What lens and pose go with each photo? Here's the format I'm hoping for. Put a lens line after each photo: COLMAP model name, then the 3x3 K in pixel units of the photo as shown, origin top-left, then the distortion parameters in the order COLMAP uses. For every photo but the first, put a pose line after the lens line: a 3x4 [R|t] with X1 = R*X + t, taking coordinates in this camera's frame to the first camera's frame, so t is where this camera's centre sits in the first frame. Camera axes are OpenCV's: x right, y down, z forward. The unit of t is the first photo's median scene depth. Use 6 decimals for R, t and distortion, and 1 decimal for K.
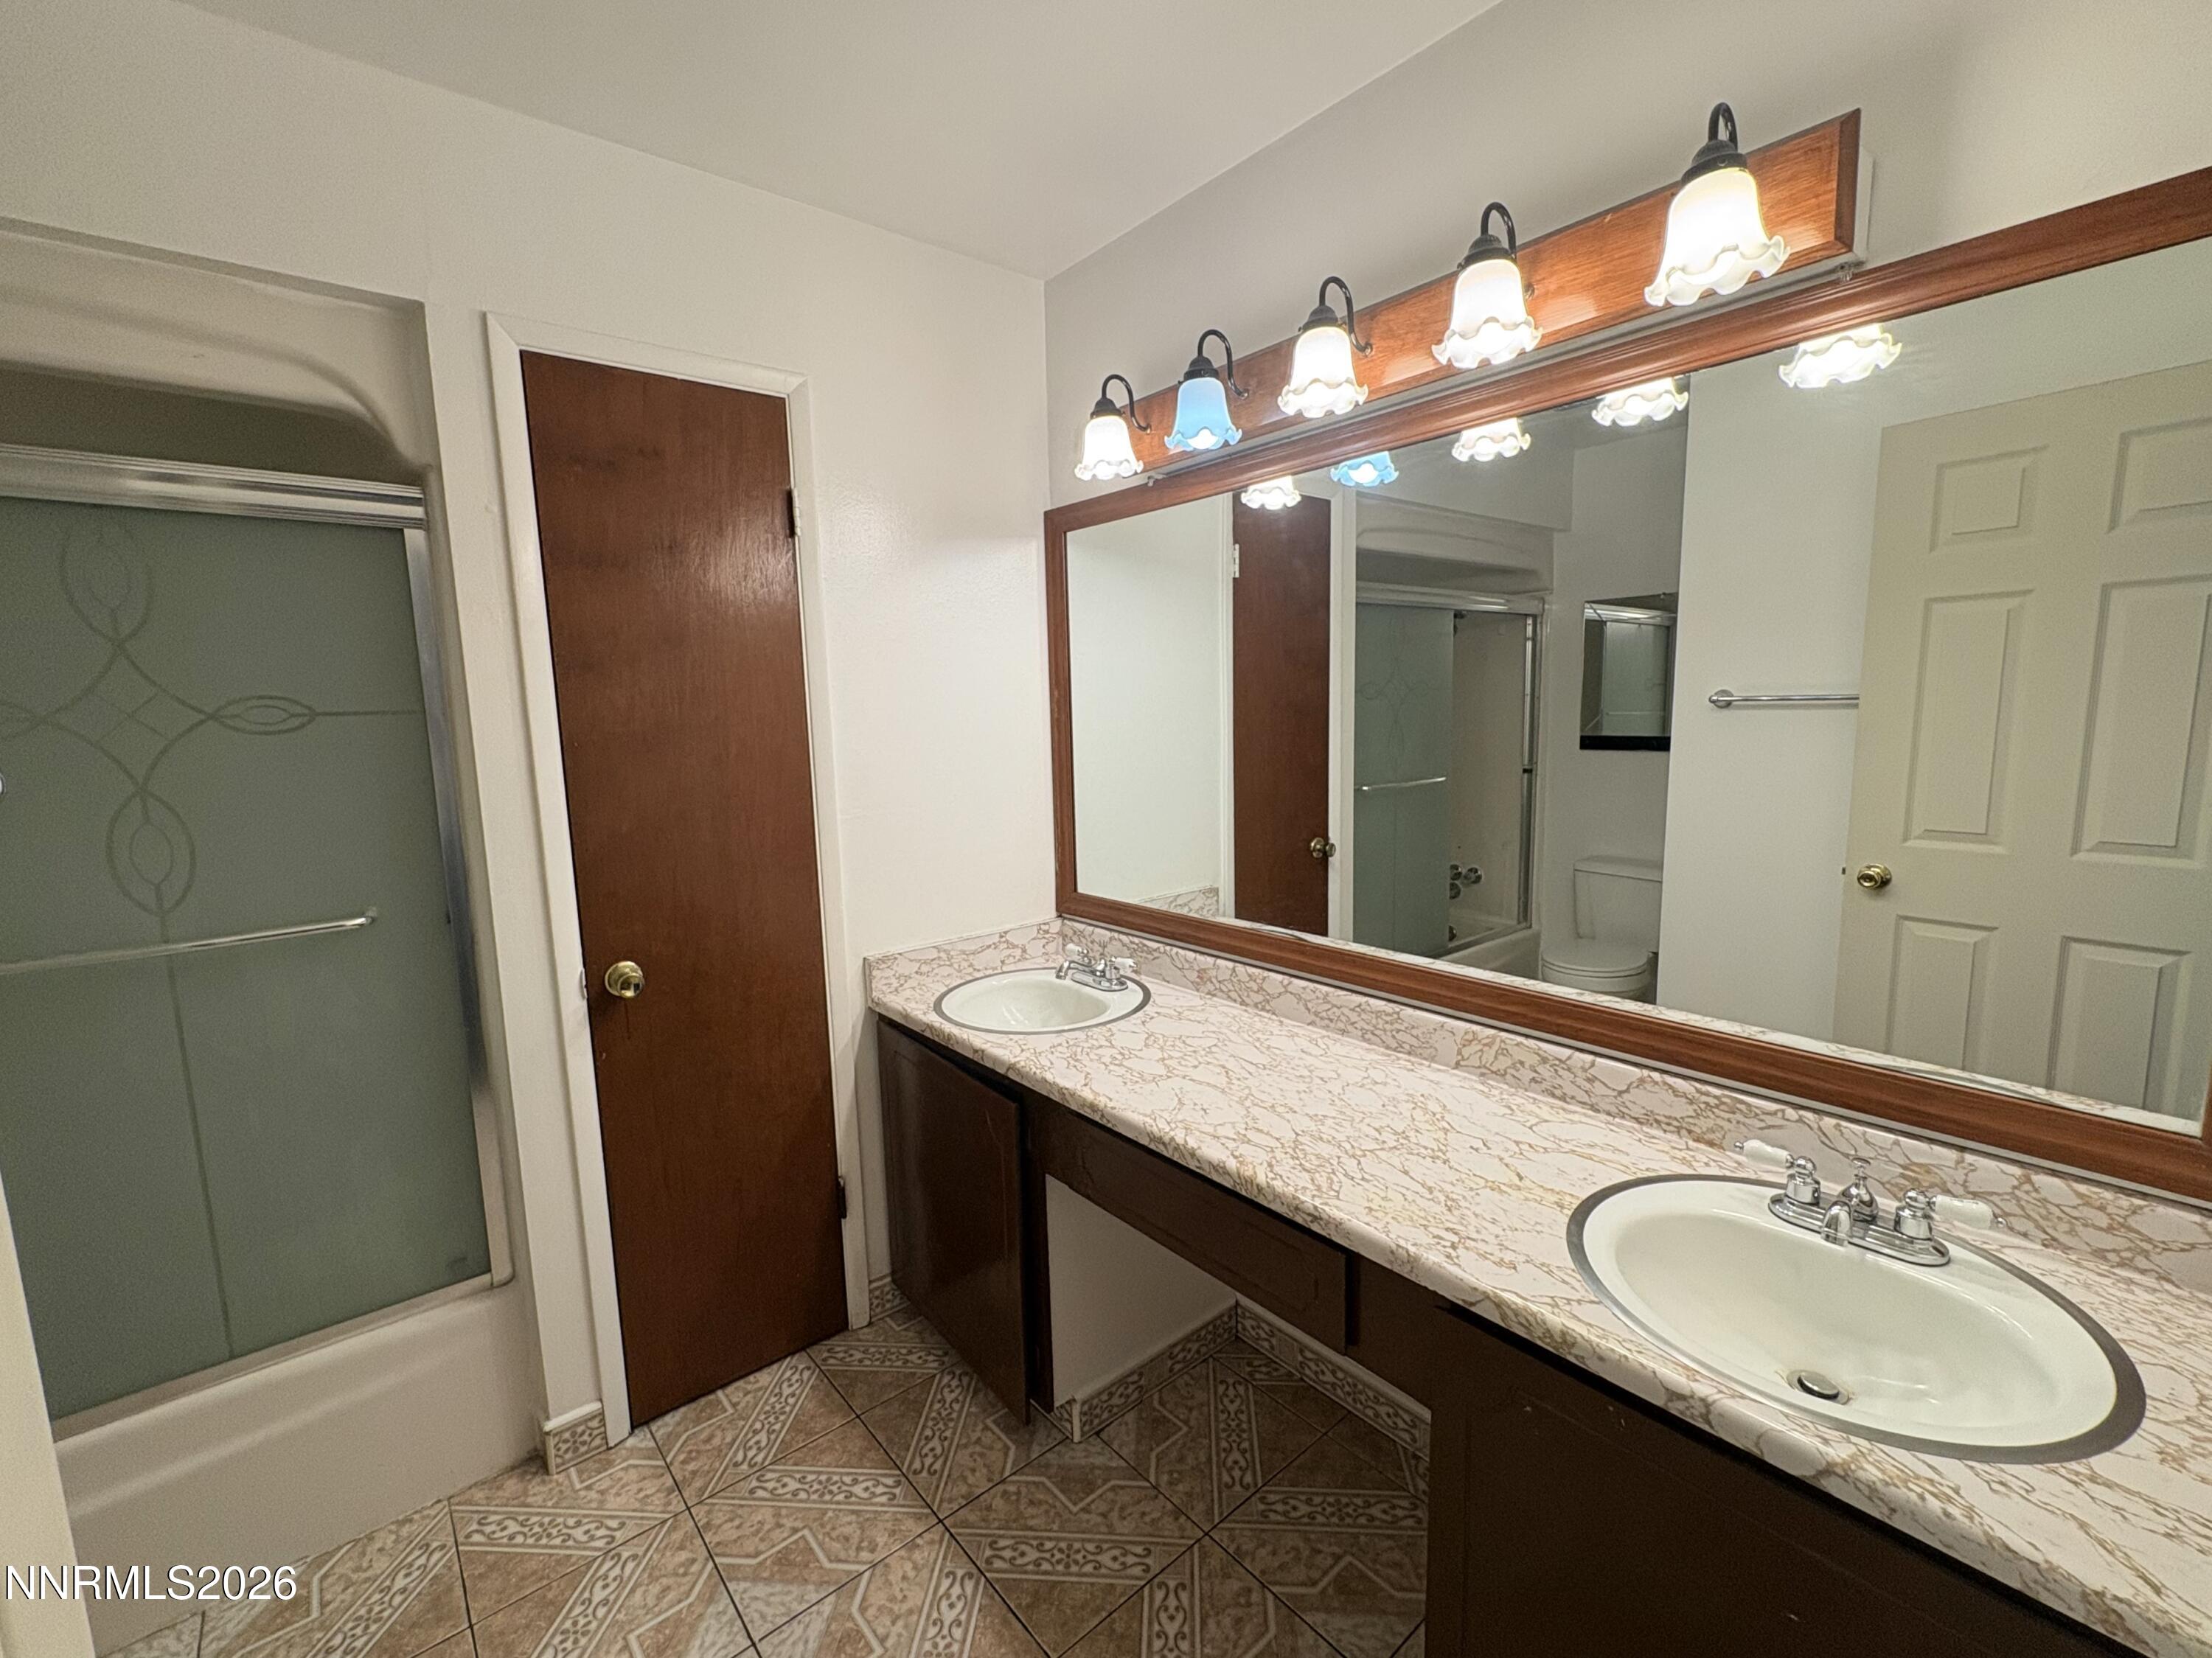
lens RADIAL K [[883.4, 0, 1104.6], [0, 883.4, 826.8], [0, 0, 1]] dist [0.002151, -0.000493]
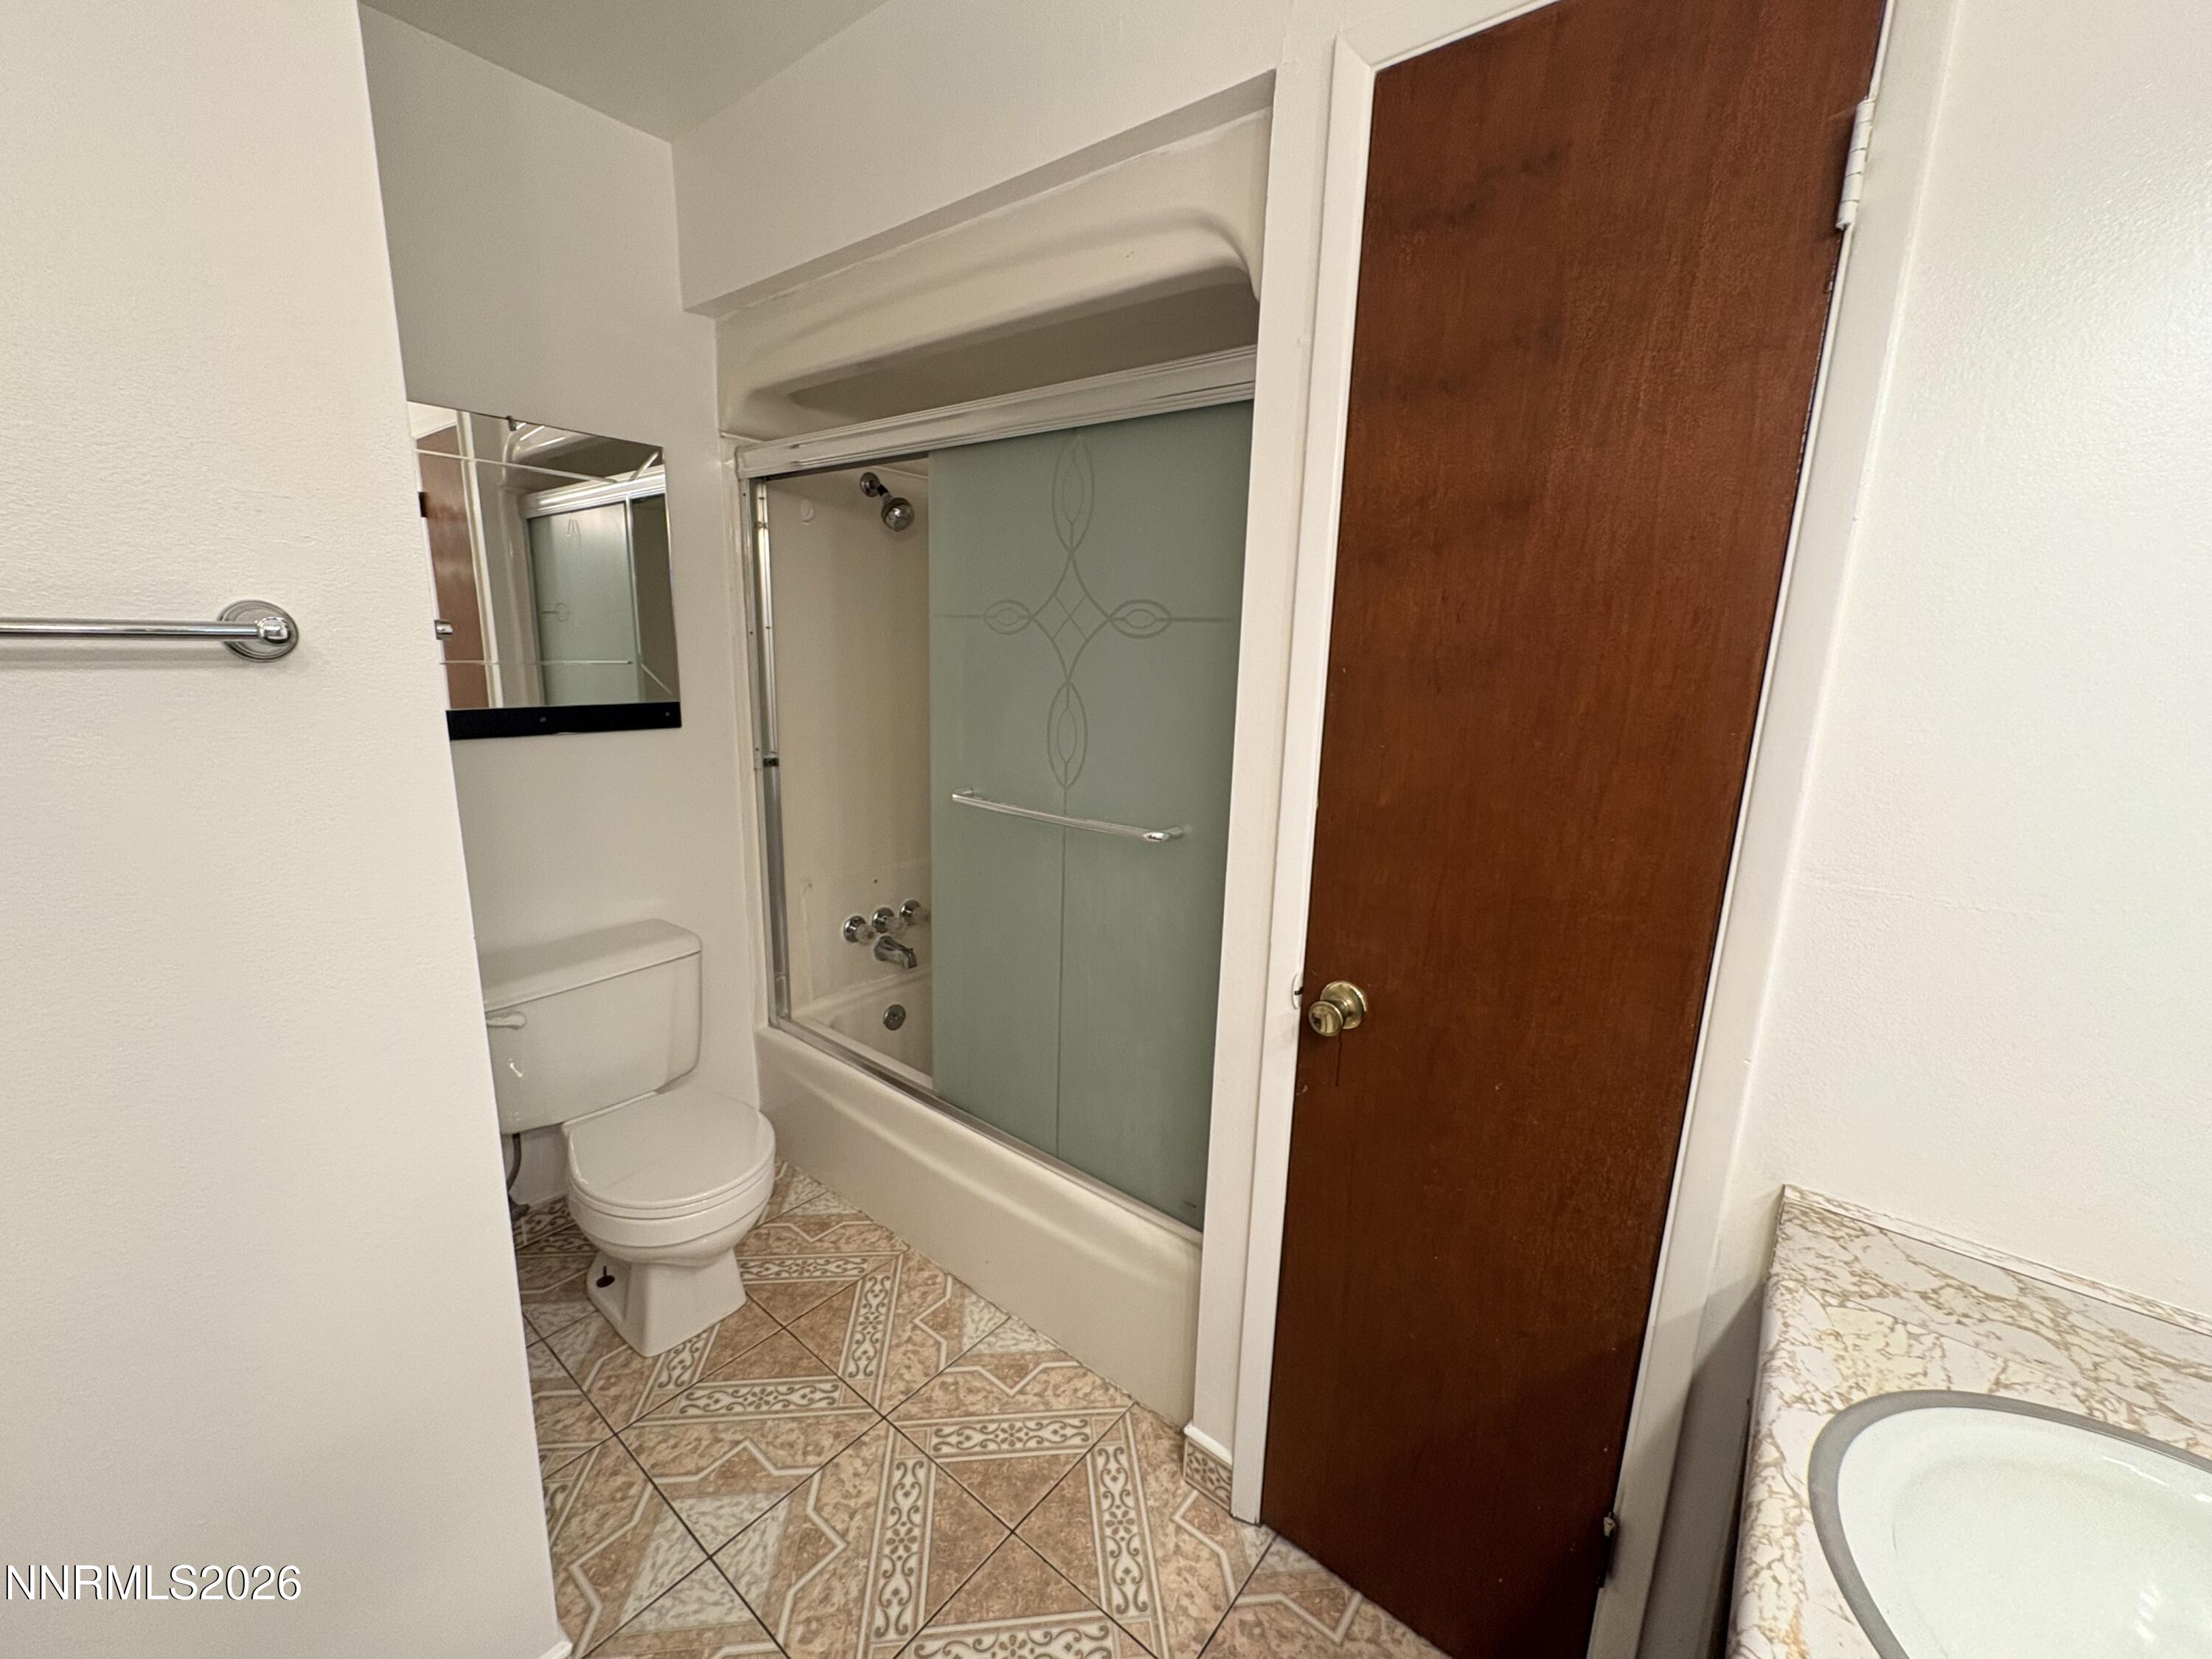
lens RADIAL K [[883.5, 0, 1104.6], [0, 883.5, 827.3], [0, 0, 1]] dist [0.002151, -0.000493]
pose [[0.197905, 0.237266, -0.951072, 0.068270], [-0.163590, 0.964650, 0.206613, -0.089925], [0.966474, 0.114696, 0.229723, 0.690463]]
